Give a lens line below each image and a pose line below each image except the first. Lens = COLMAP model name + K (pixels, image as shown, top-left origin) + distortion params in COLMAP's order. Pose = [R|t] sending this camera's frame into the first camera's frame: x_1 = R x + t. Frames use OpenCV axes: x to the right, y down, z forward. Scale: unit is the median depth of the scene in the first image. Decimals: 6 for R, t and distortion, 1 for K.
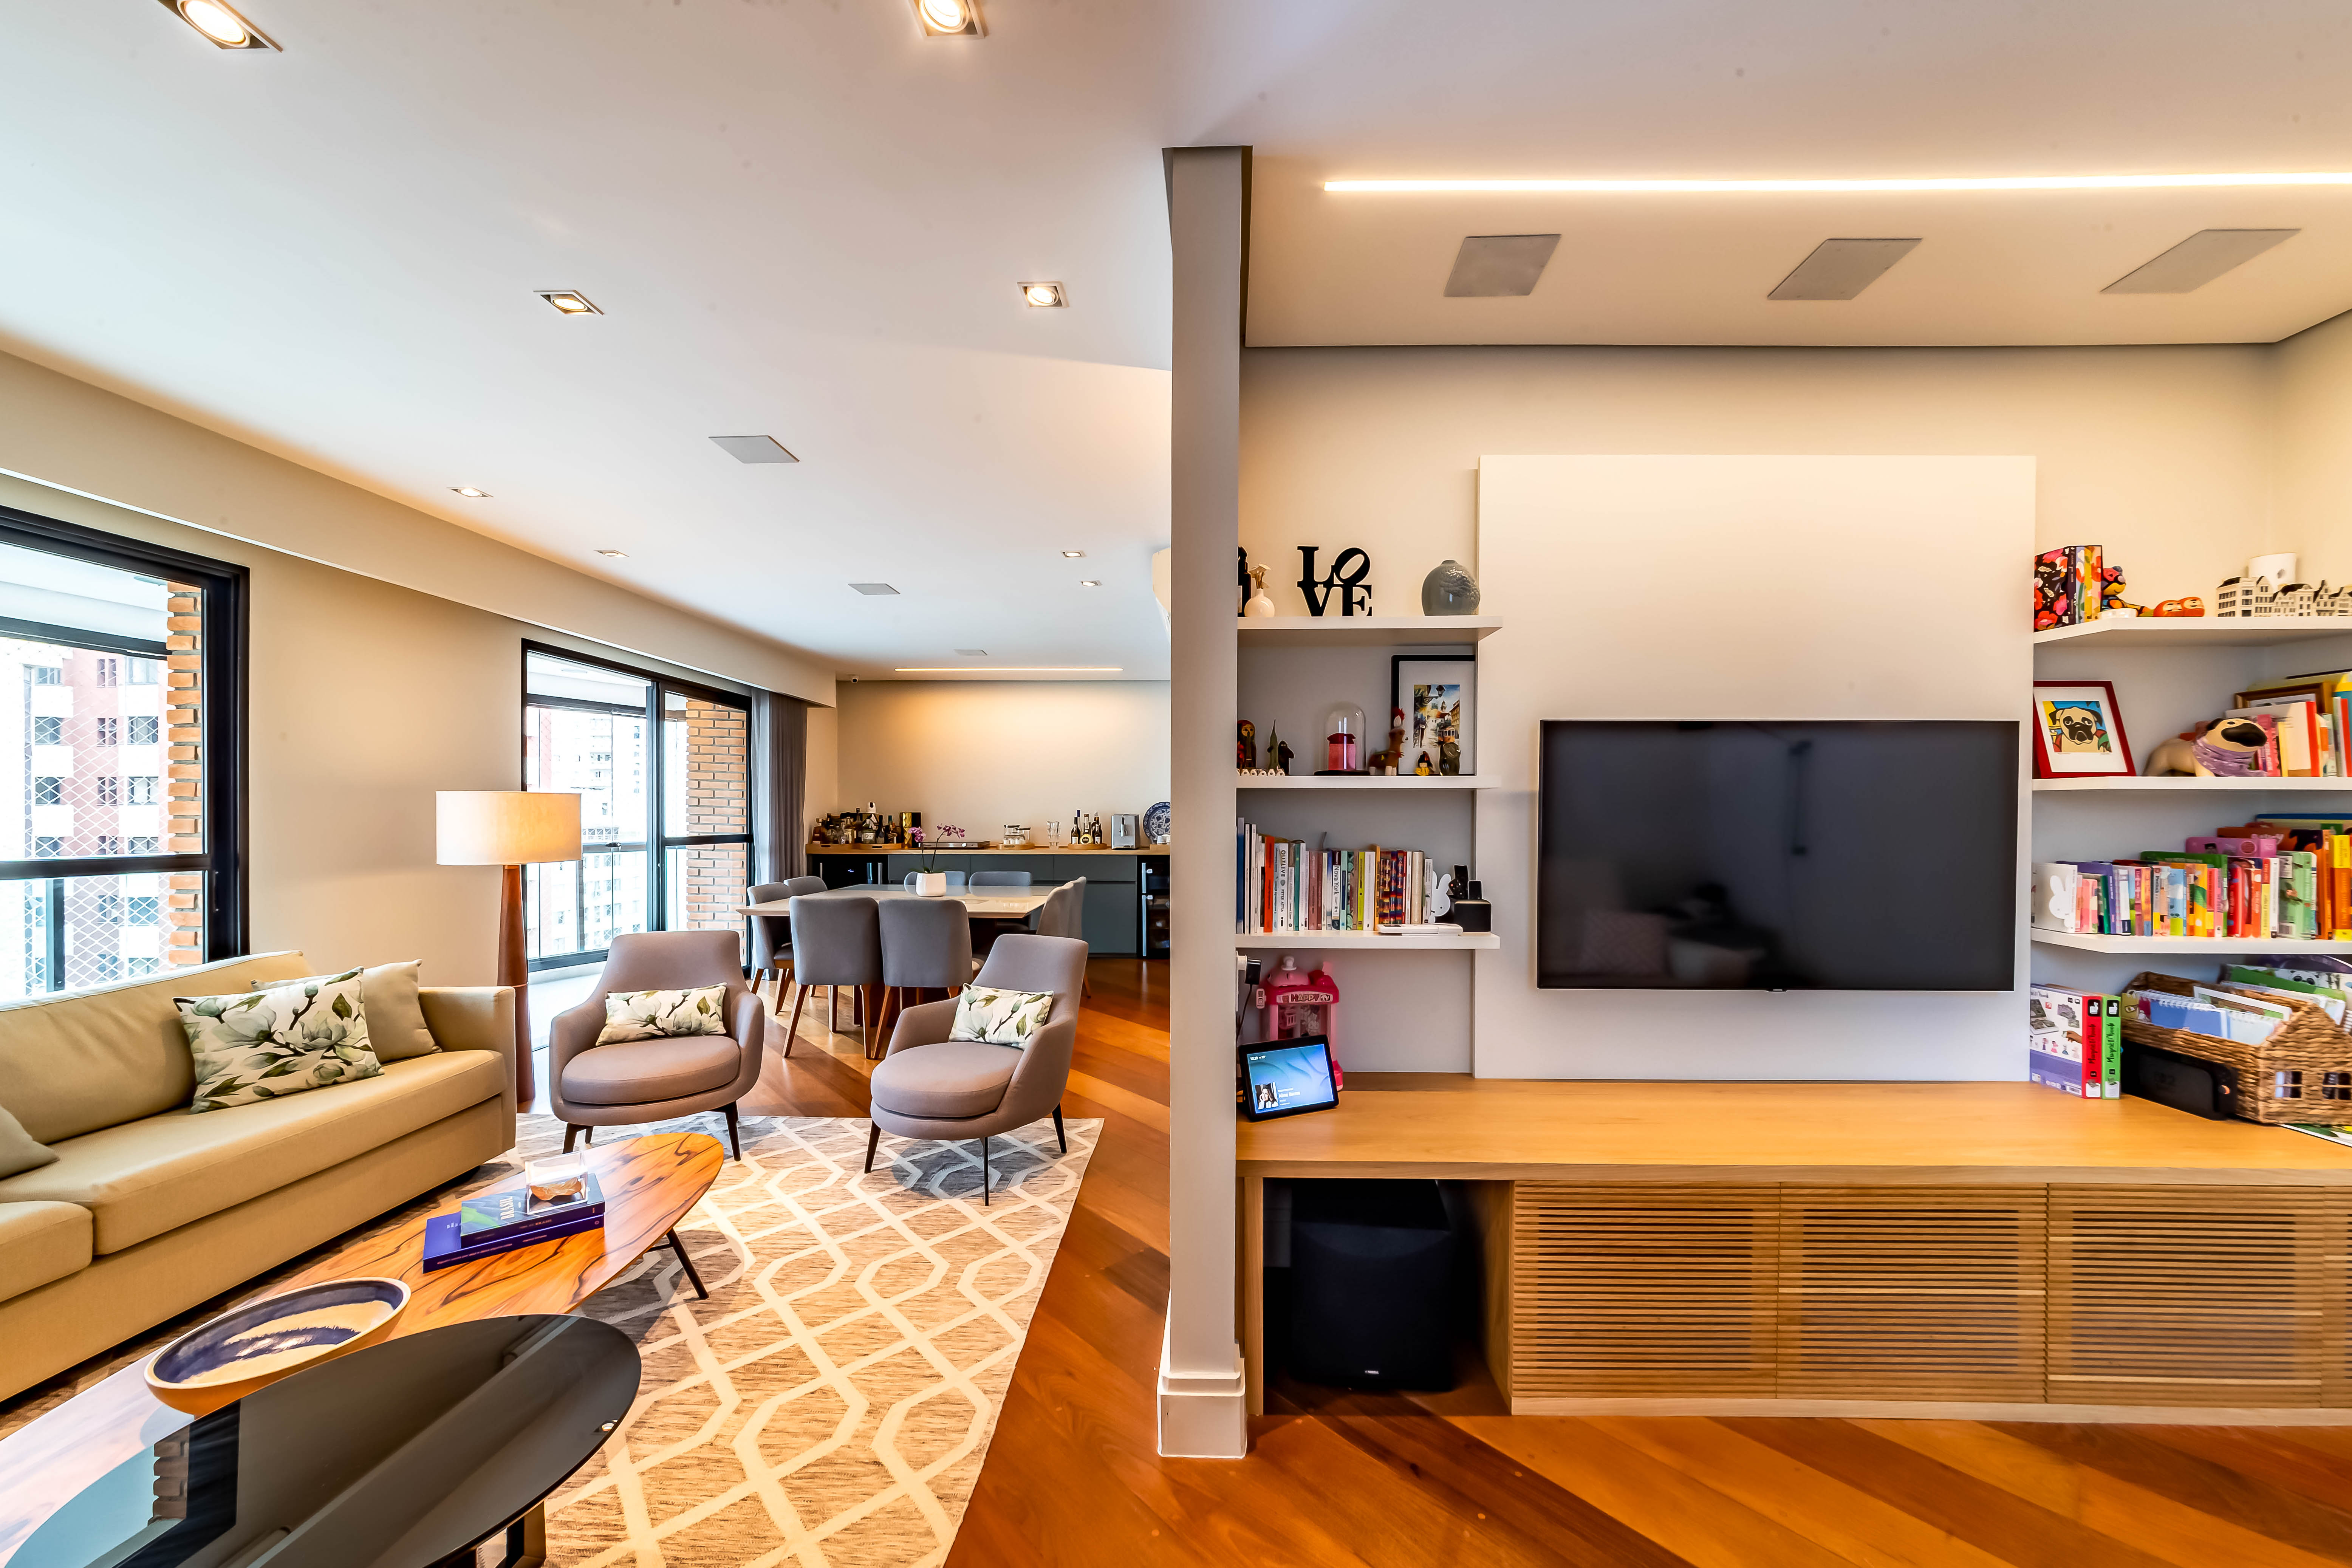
lens RADIAL K [[849.6, 0, 1219.3], [0, 849.6, 815.2], [0, 0, 1]] dist [0.006298, -0.000240]
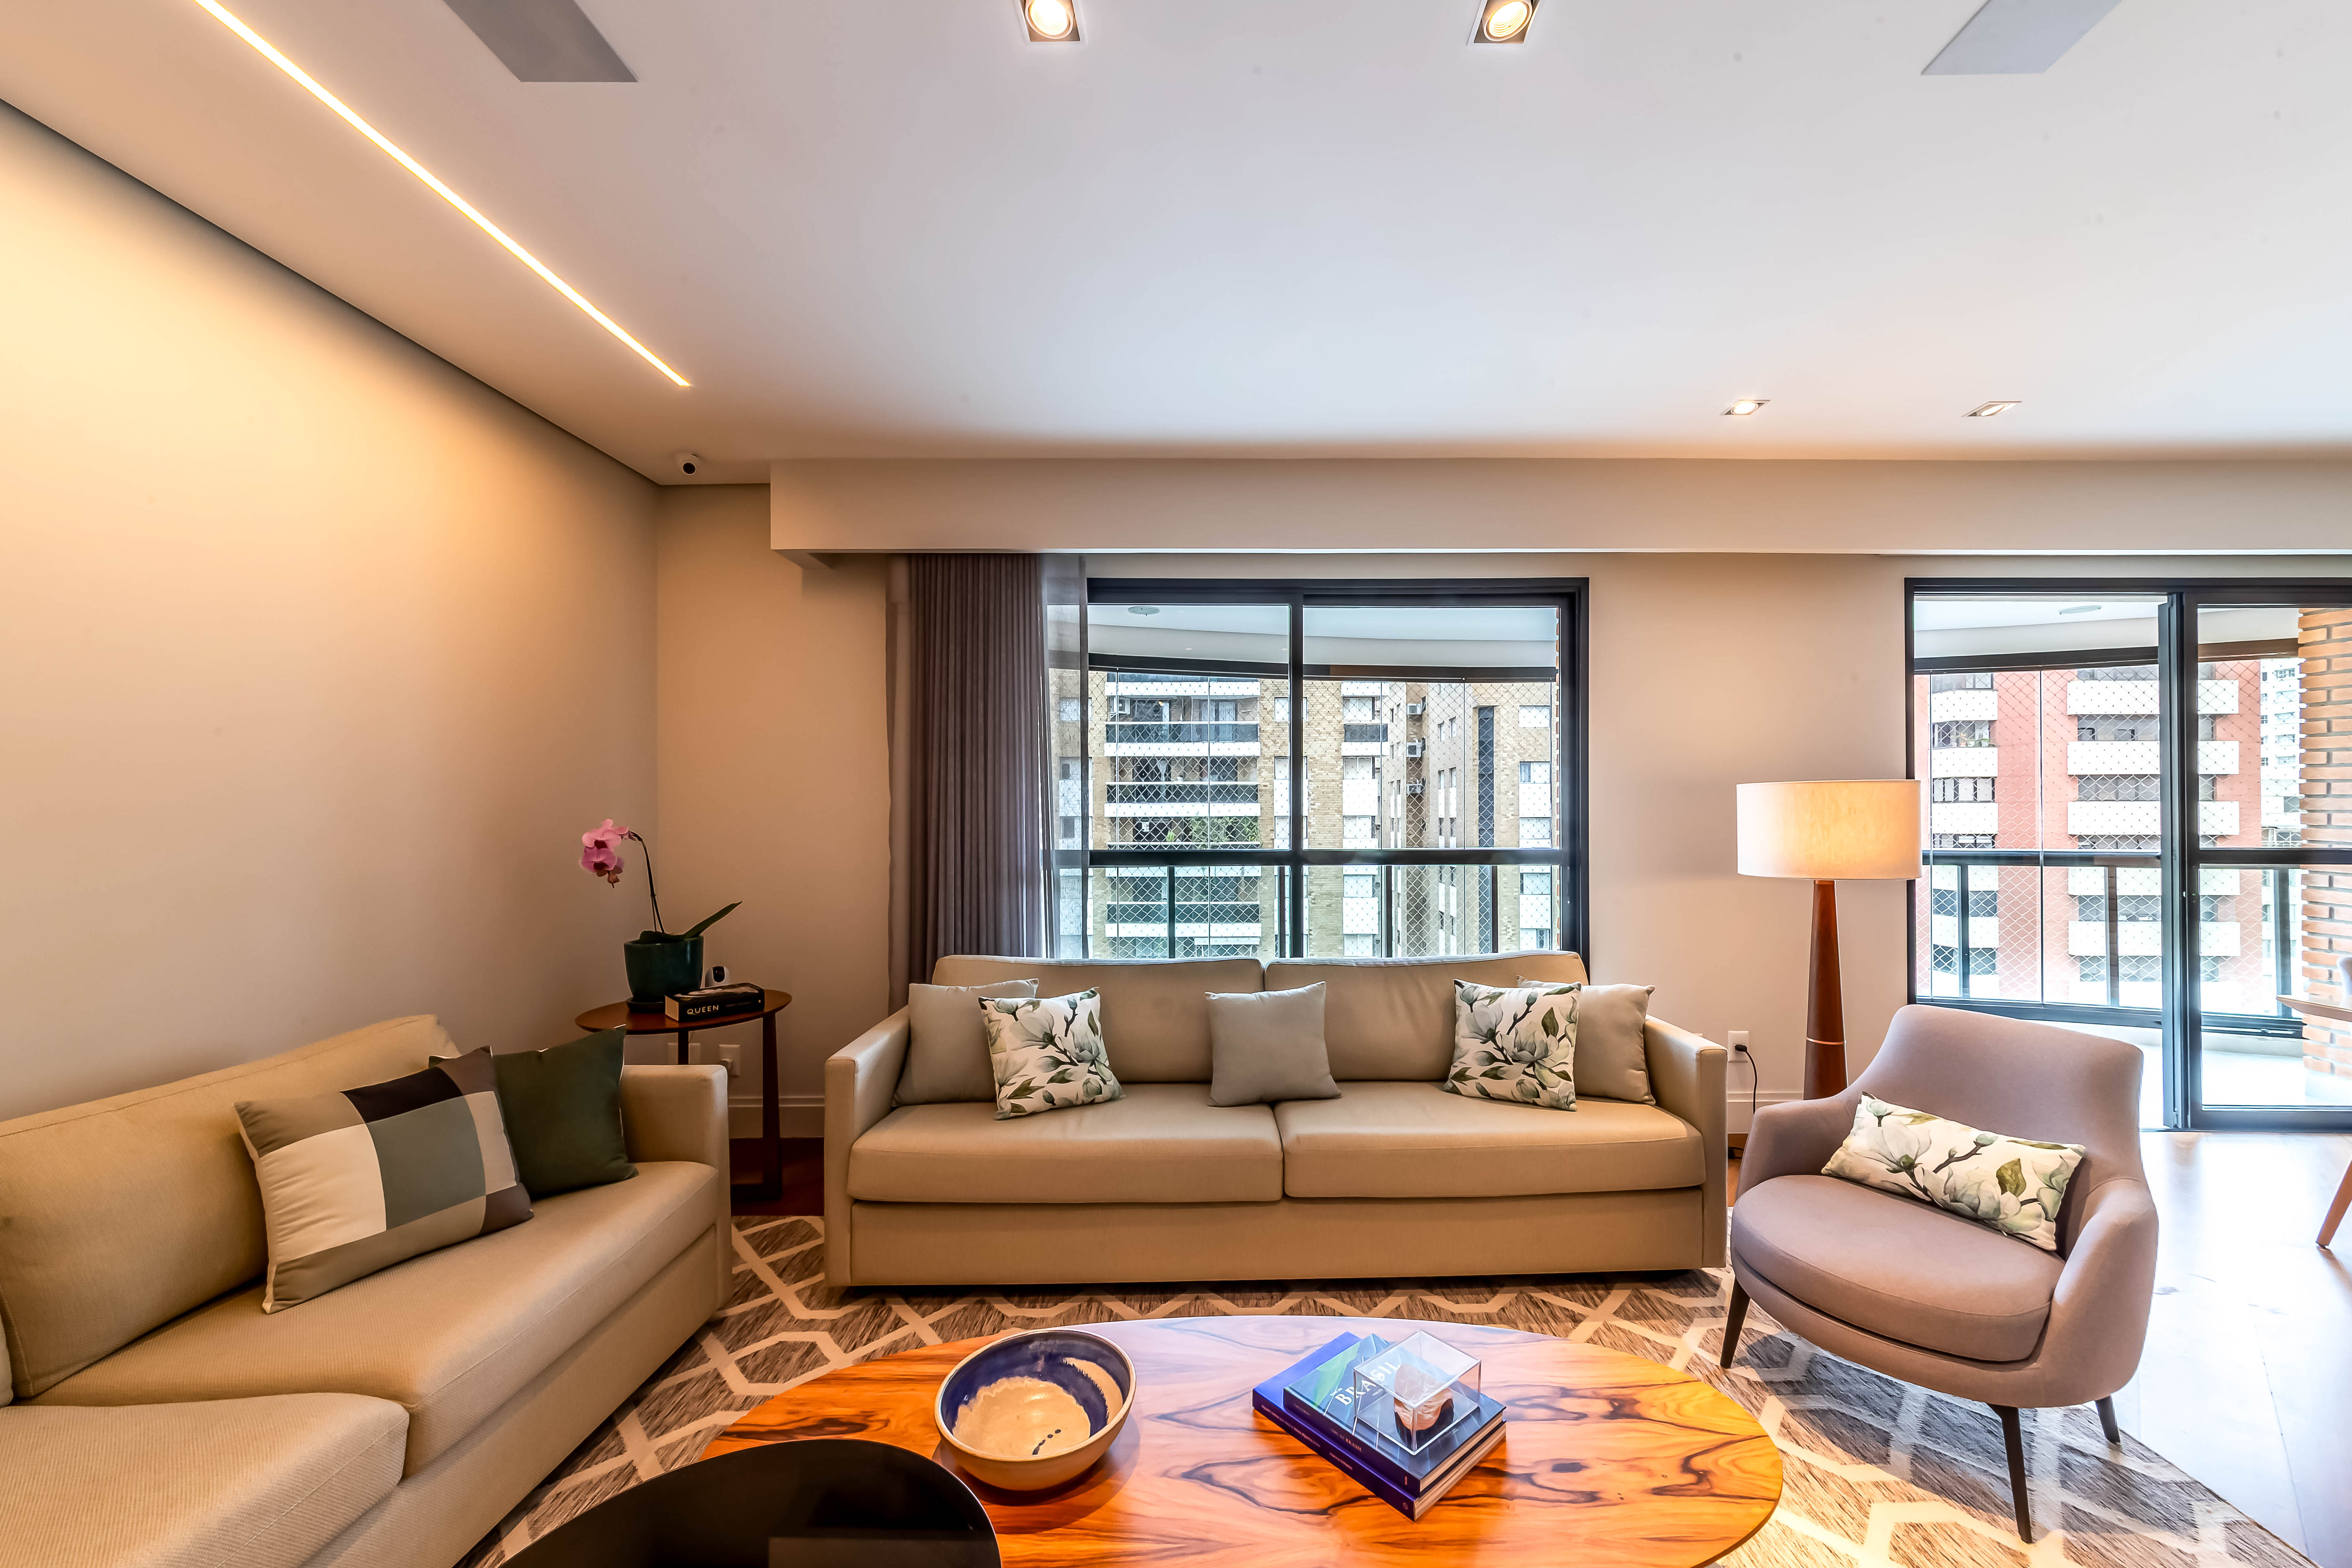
lens RADIAL K [[876.4, 0, 1189.9], [0, 876.4, 815.8], [0, 0, 1]] dist [0.000074, 0.000392]
pose [[-0.001353, -0.011675, -0.999931, -0.072908], [-0.001656, 0.999931, -0.011672, 0.012722], [0.999998, 0.001640, -0.001372, 0.509212]]
